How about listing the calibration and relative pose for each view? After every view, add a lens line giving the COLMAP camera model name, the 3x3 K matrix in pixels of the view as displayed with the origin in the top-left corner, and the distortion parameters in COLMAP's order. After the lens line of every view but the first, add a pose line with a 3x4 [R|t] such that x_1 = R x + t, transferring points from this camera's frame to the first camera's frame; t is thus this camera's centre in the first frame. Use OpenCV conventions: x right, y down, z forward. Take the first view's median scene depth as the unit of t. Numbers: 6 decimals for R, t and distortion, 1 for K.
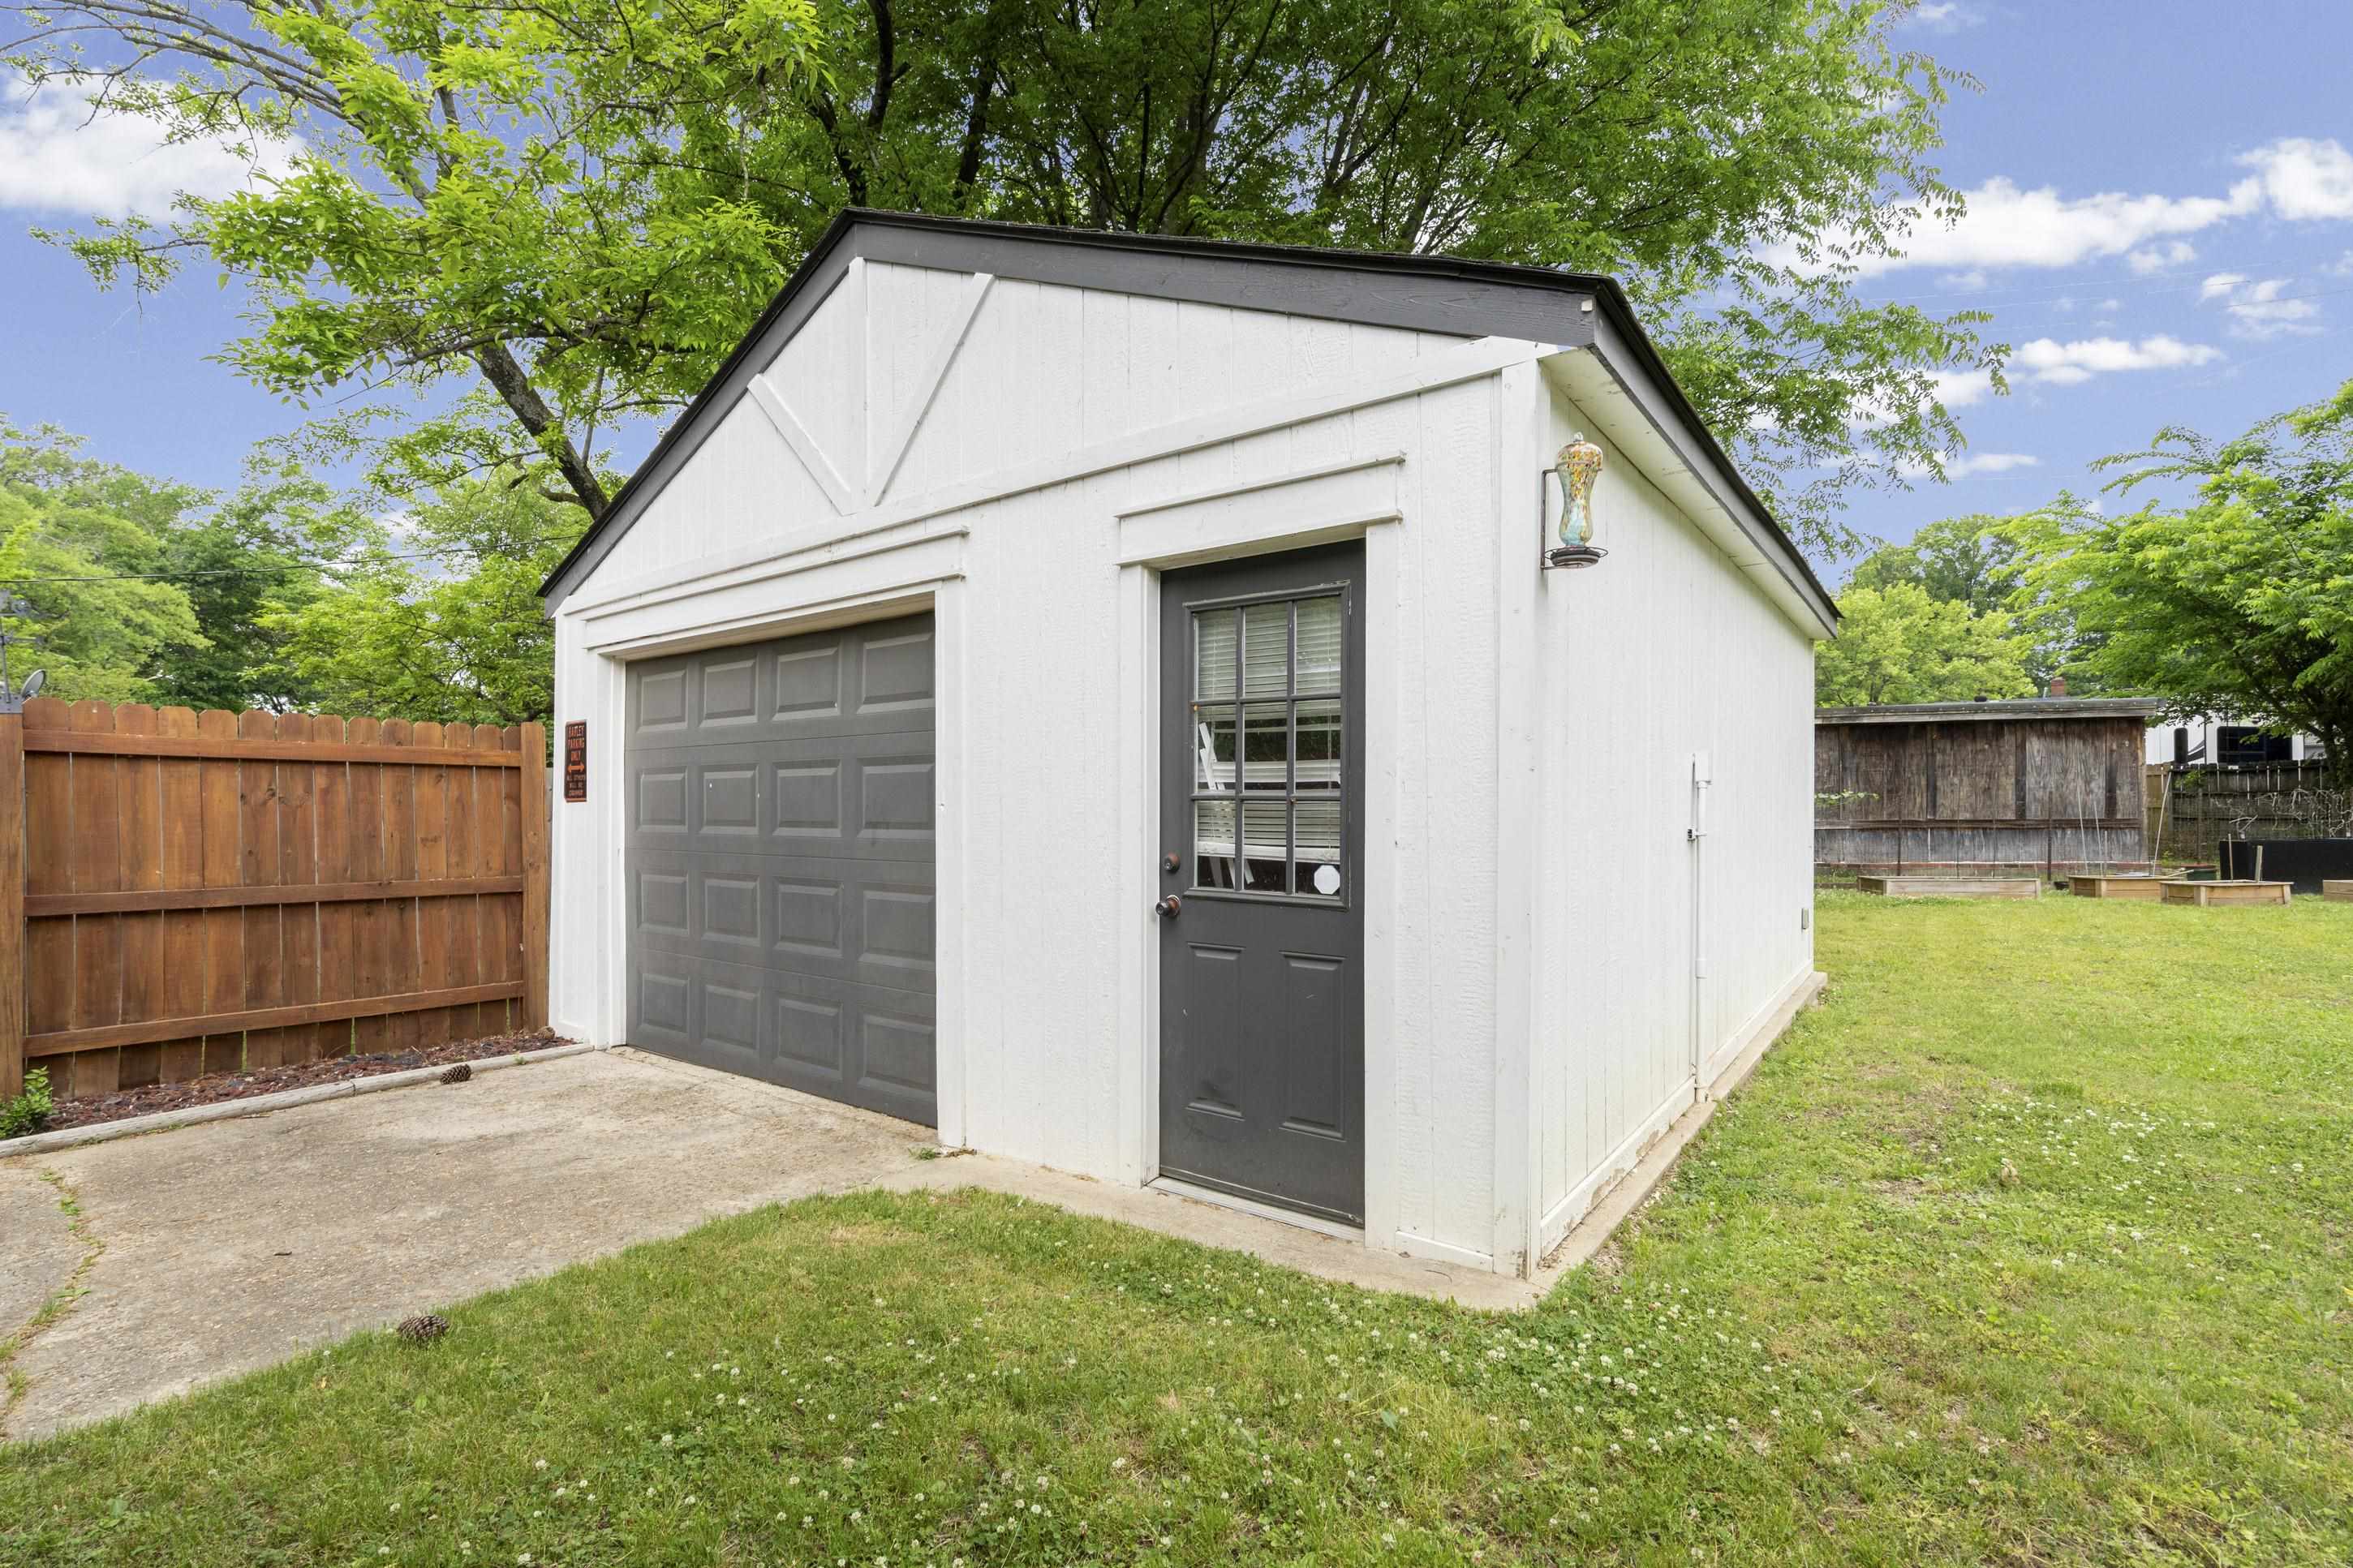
lens RADIAL K [[1068.4, 0, 1155.4], [0, 1068.4, 806.4], [0, 0, 1]] dist [-0.002529, 0.001360]
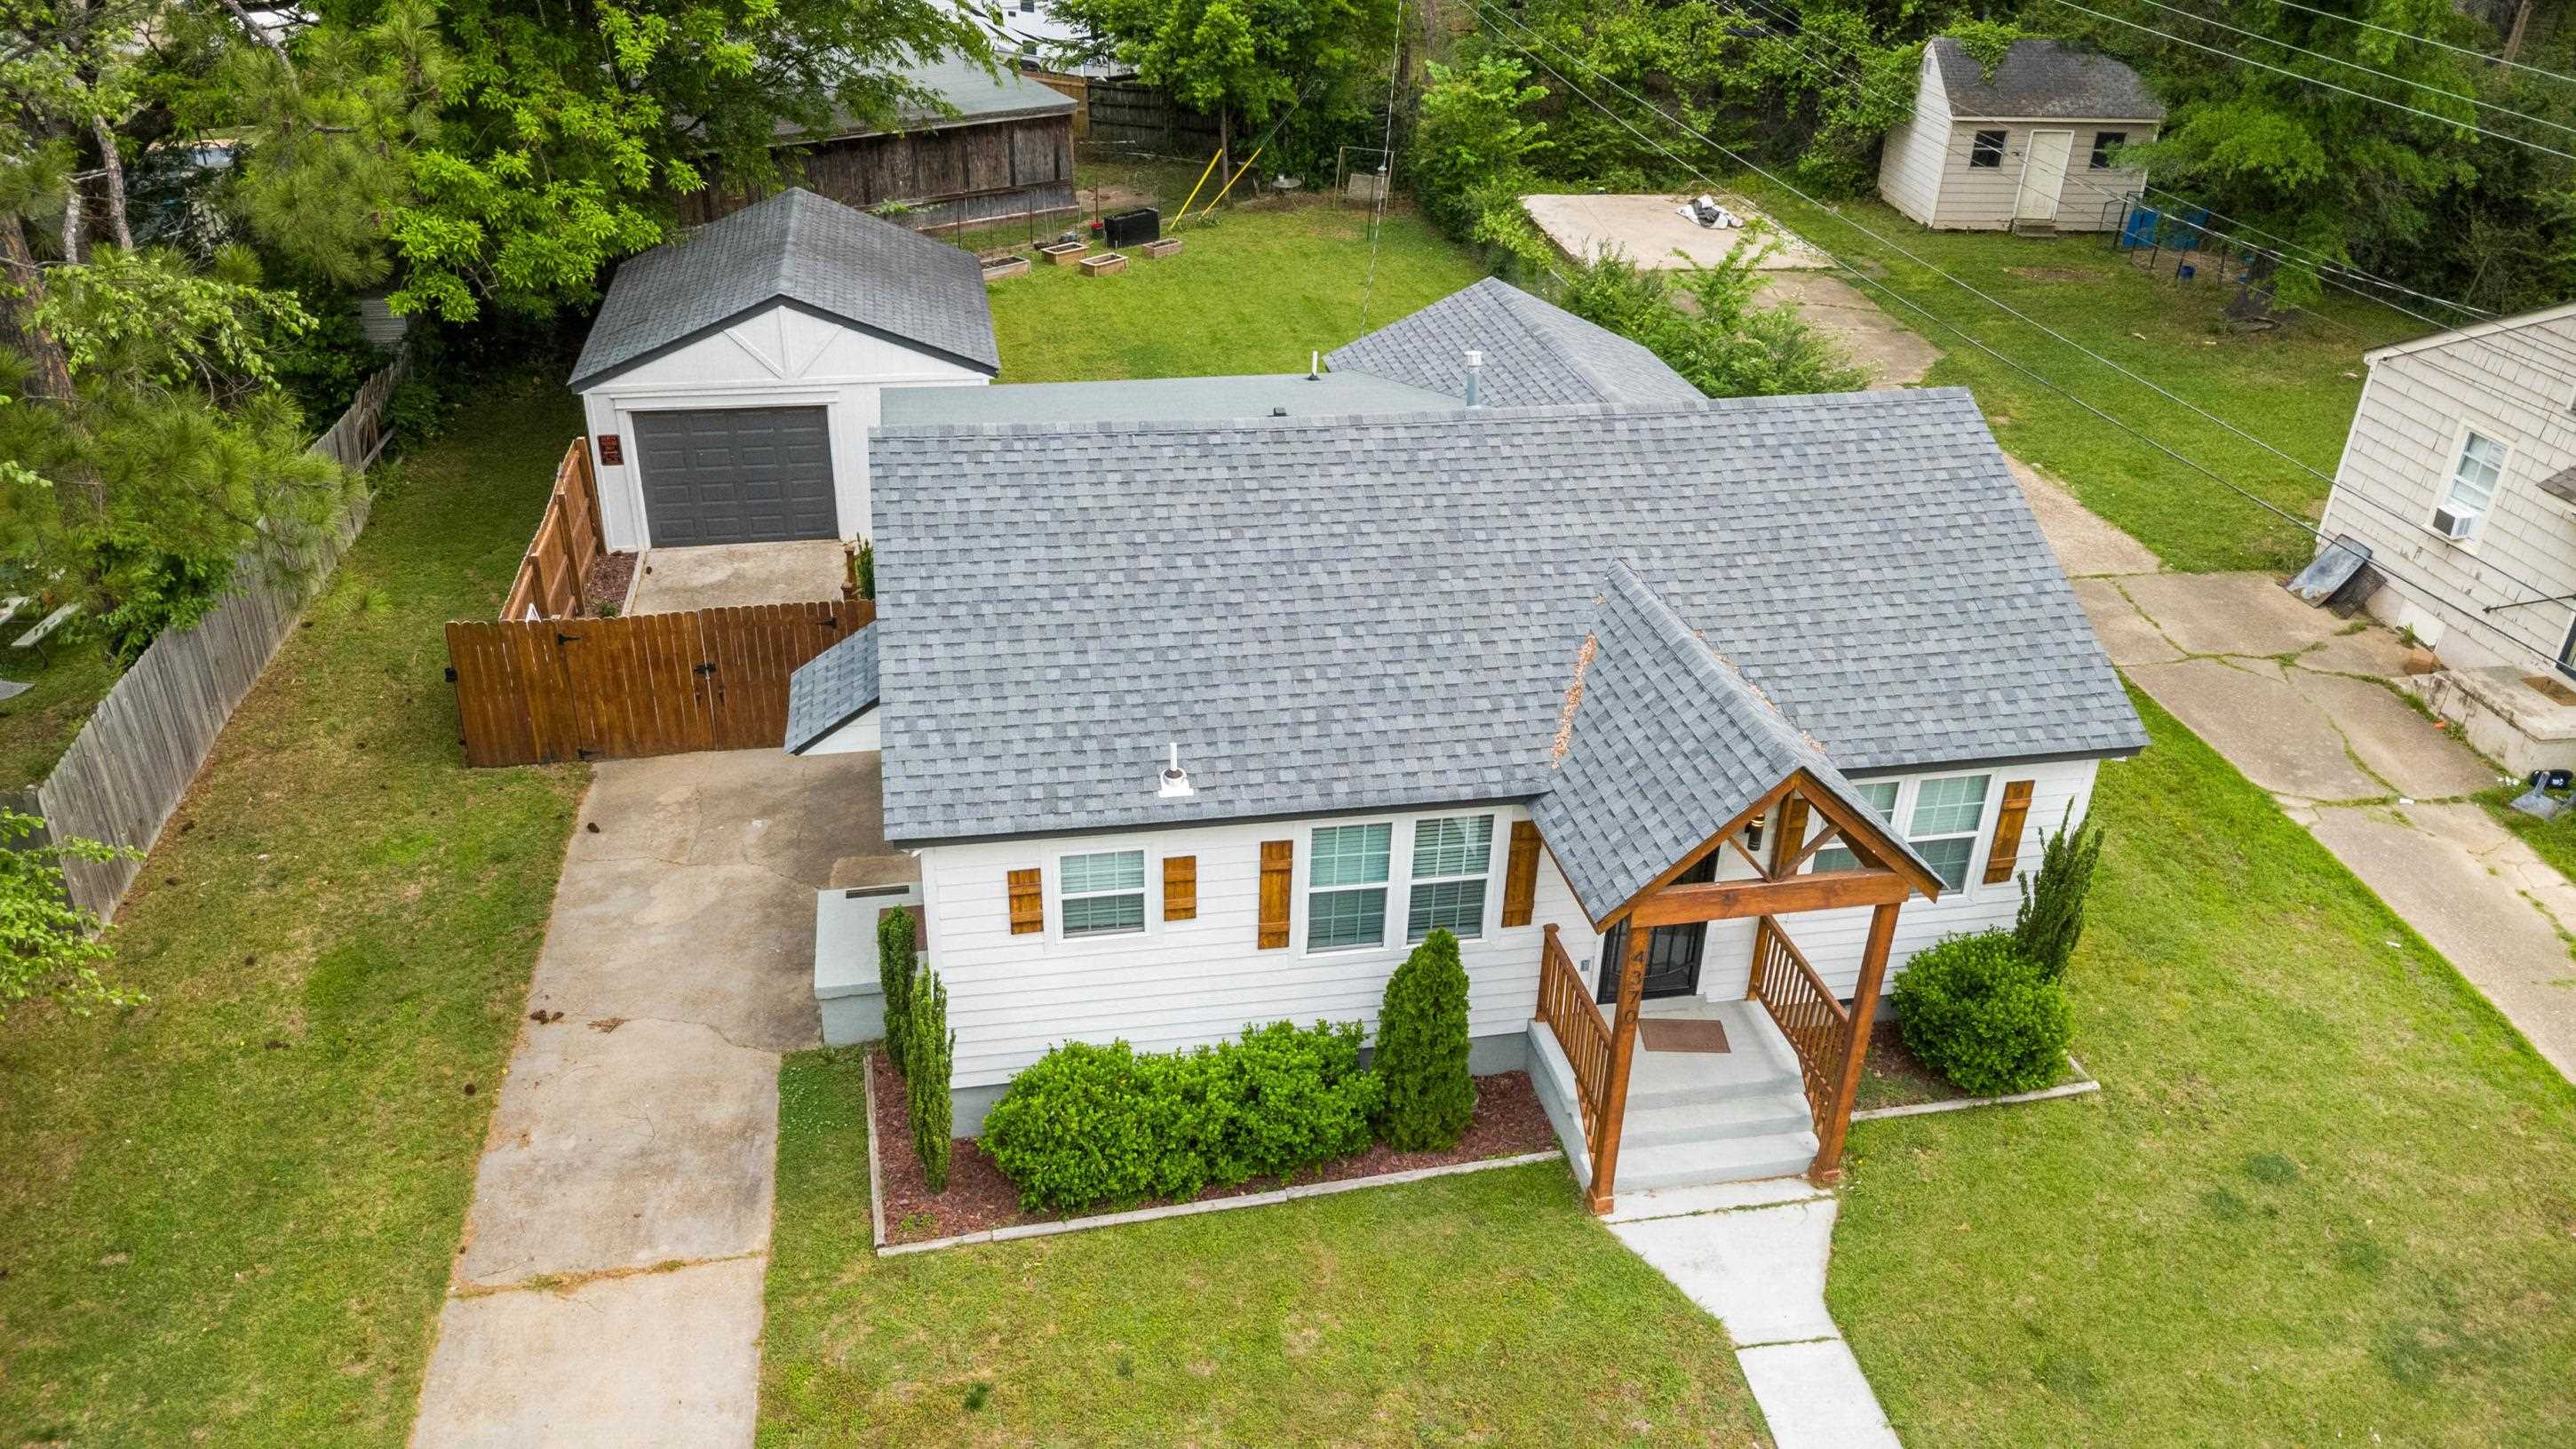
lens RADIAL K [[1828.2, 0, 1297.1], [0, 1828.2, 725.2], [0, 0, 1]] dist [0.007436, -0.001242]
pose [[0.658505, -0.344054, 0.669326, -0.948047], [-0.028530, 0.877328, 0.479043, -0.582366], [-0.752035, -0.334548, 0.567909, -1.059645]]
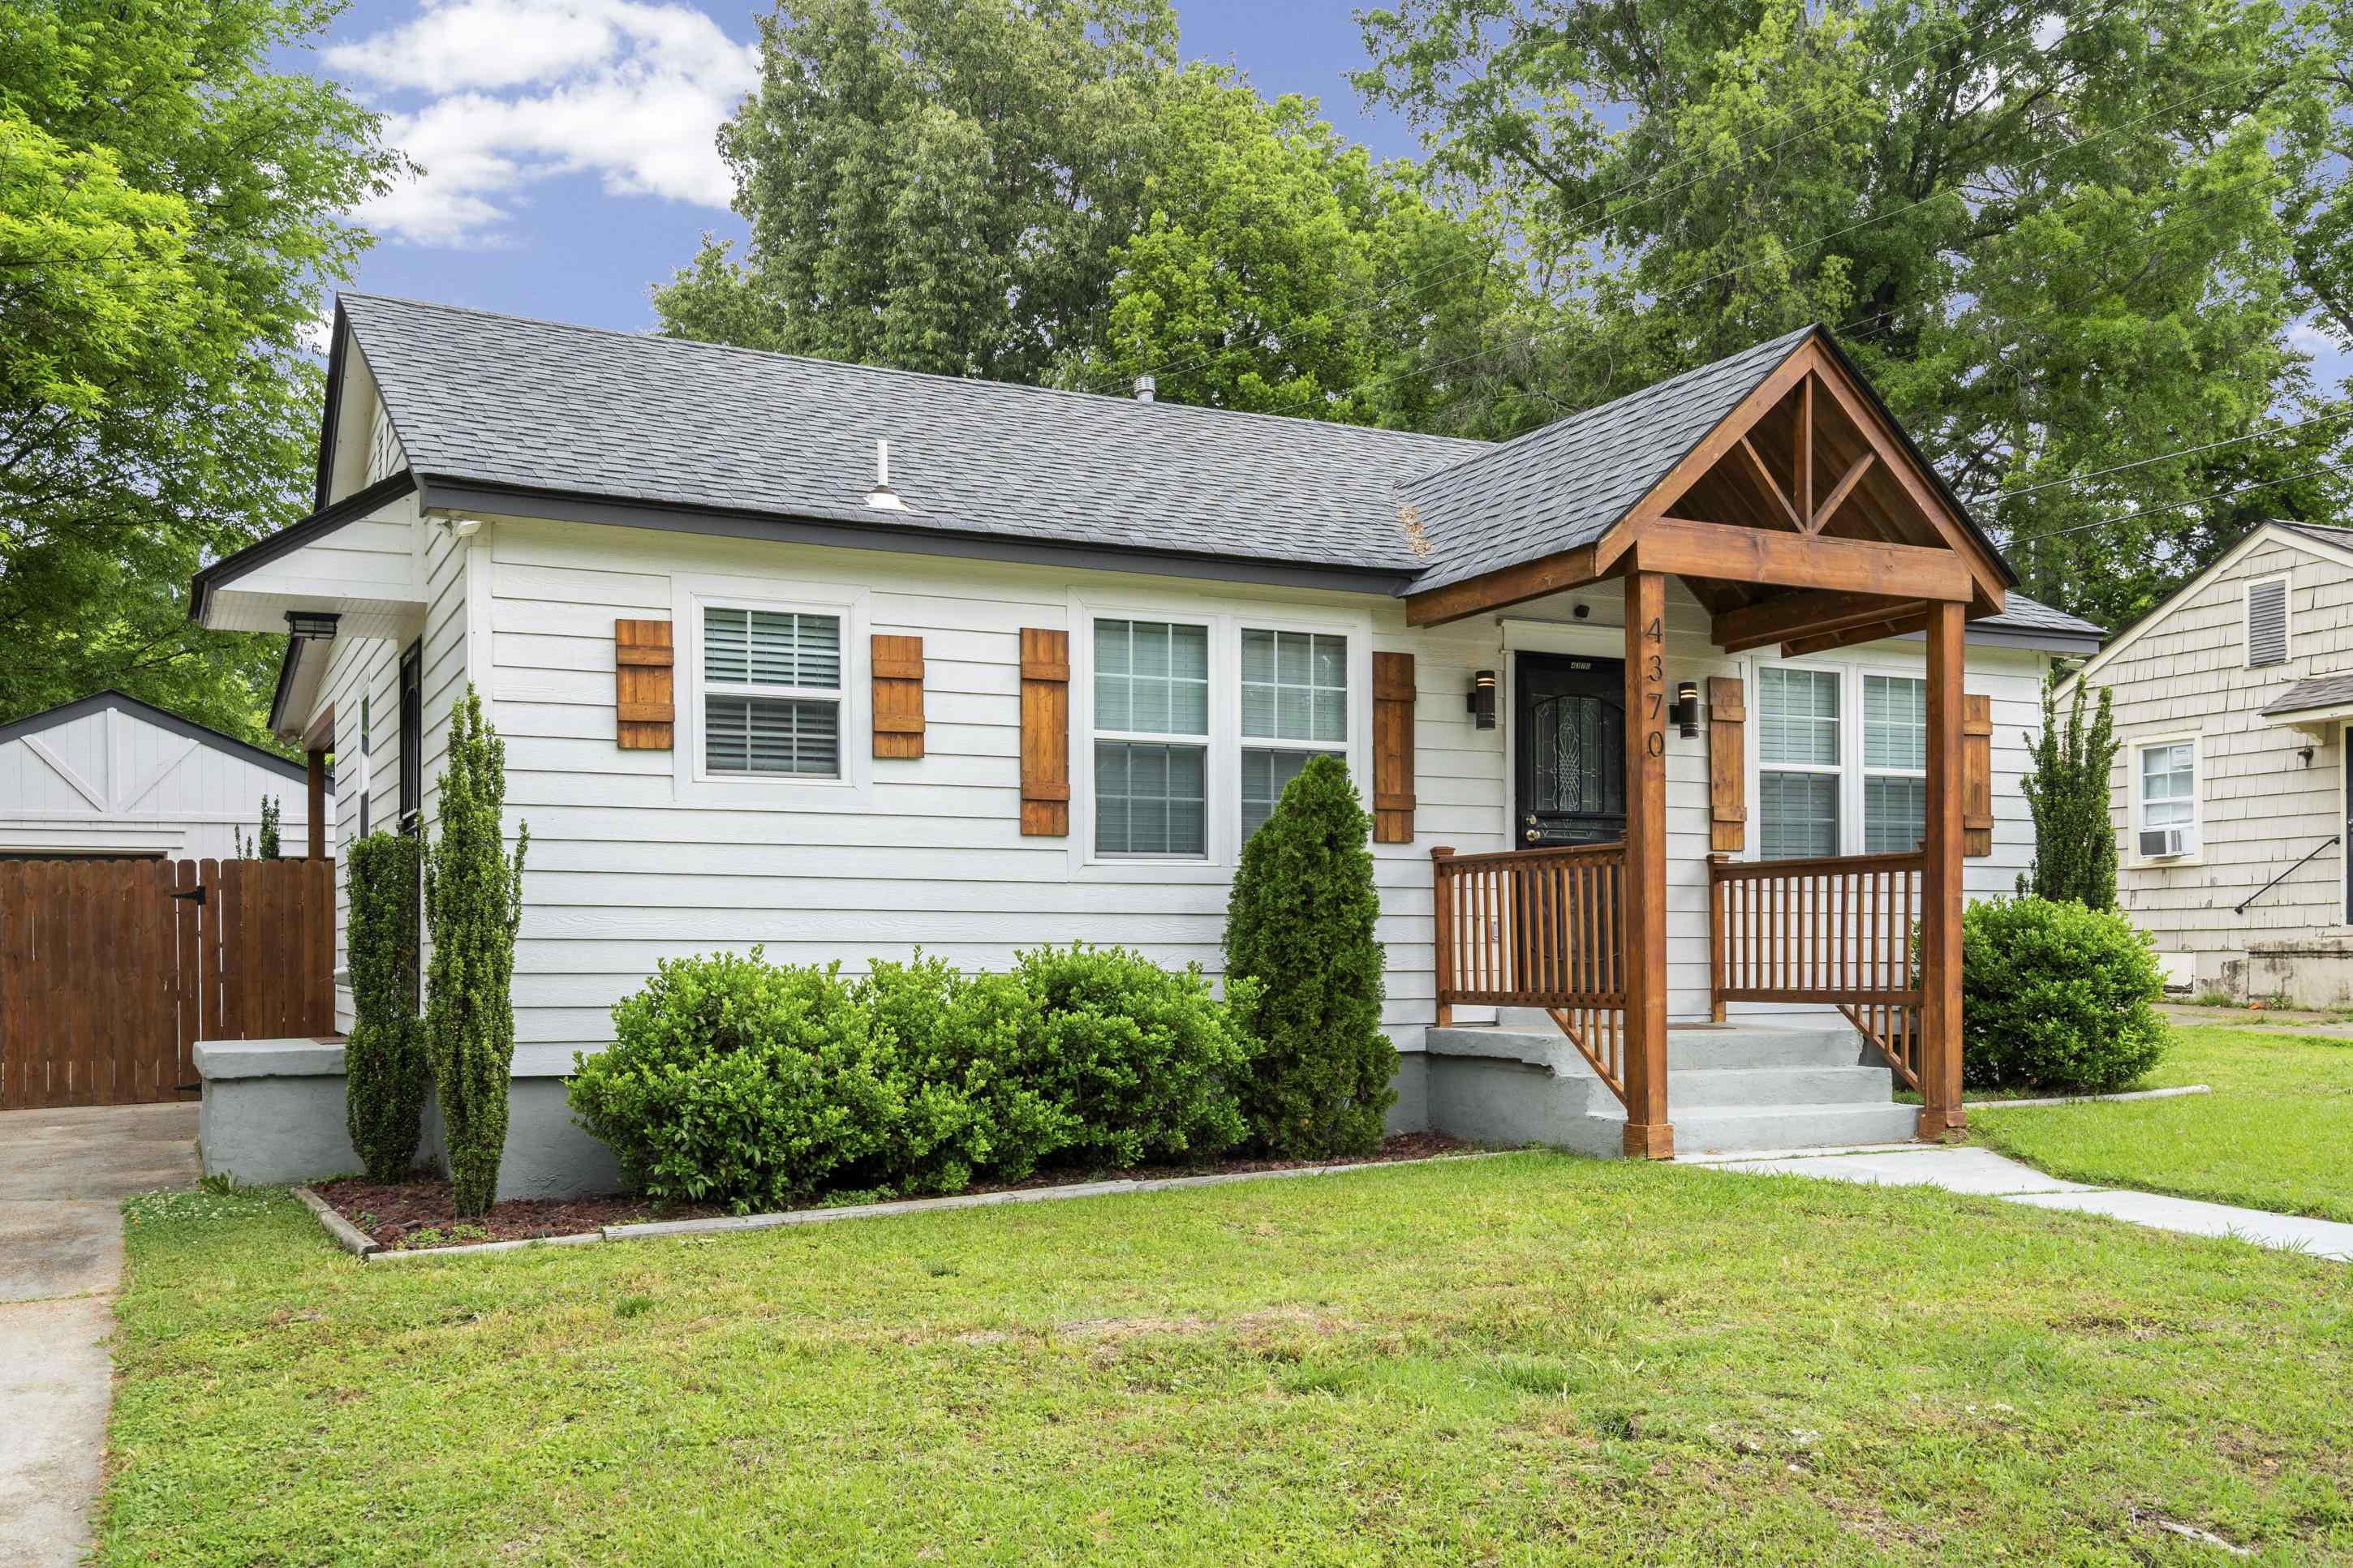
lens RADIAL K [[2049.0, 0, 1161.2], [0, 2049.0, 958.1], [0, 0, 1]] dist [-0.001933, -0.008468]
pose [[0.438091, -0.009462, 0.898881, -0.930545], [0.004221, 0.999955, 0.008468, 0.006487], [-0.898921, 0.000084, 0.438111, -0.869383]]
